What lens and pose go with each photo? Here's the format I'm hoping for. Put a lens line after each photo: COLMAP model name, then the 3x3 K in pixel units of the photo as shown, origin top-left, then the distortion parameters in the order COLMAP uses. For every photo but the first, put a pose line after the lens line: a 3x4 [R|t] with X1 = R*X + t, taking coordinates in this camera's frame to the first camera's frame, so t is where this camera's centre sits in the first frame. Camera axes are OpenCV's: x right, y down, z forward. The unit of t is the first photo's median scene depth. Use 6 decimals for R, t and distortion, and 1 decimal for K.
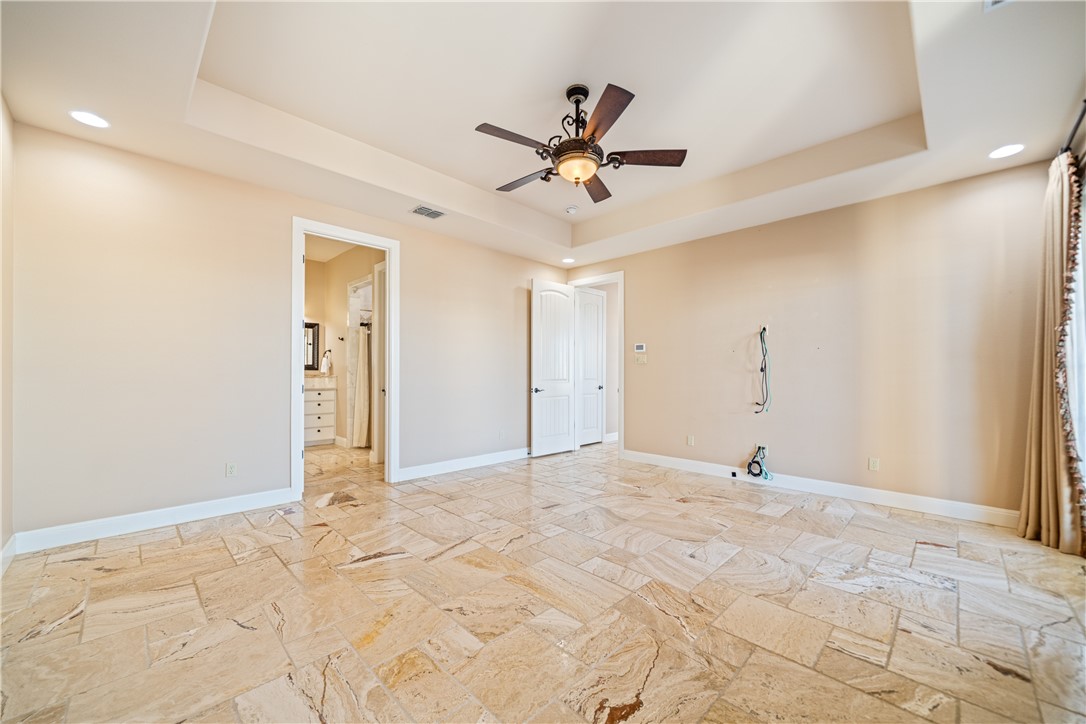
lens RADIAL K [[416.5, 0, 542.4], [0, 416.5, 369.8], [0, 0, 1]] dist [-0.000635, -0.000272]
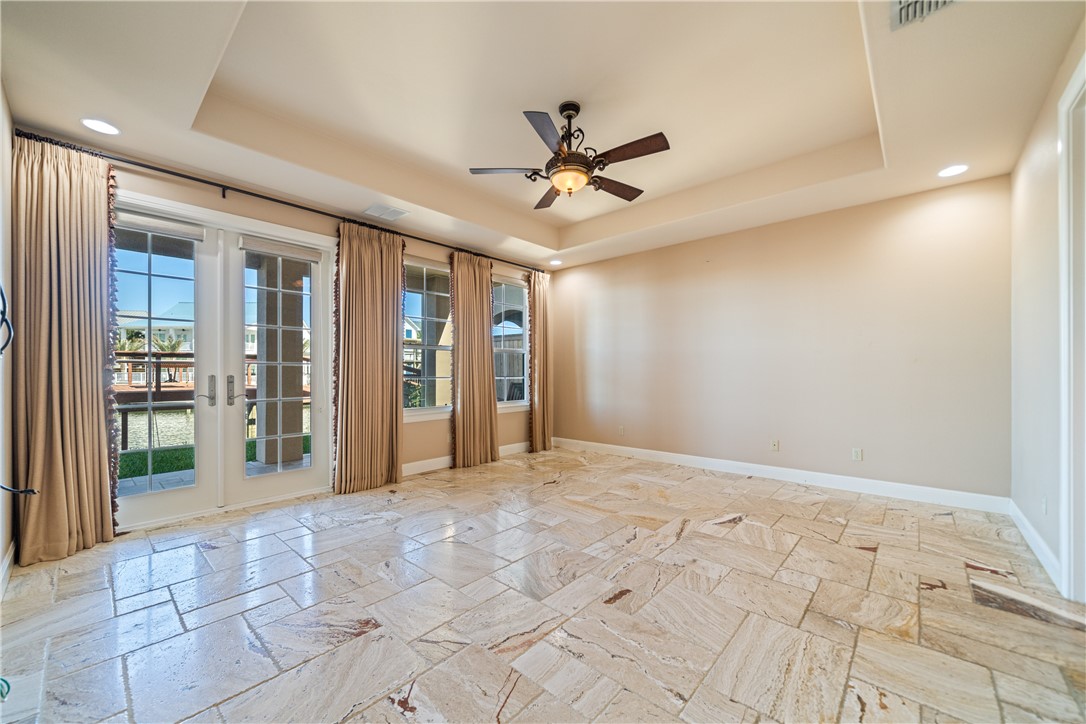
lens RADIAL K [[416.5, 0, 543.9], [0, 416.5, 369.9], [0, 0, 1]] dist [-0.000635, -0.000272]
pose [[-0.998562, -0.001511, -0.053580, 0.212953], [-0.000896, 0.999933, -0.011509, 0.017442], [0.053594, -0.011445, -0.998497, 2.125842]]
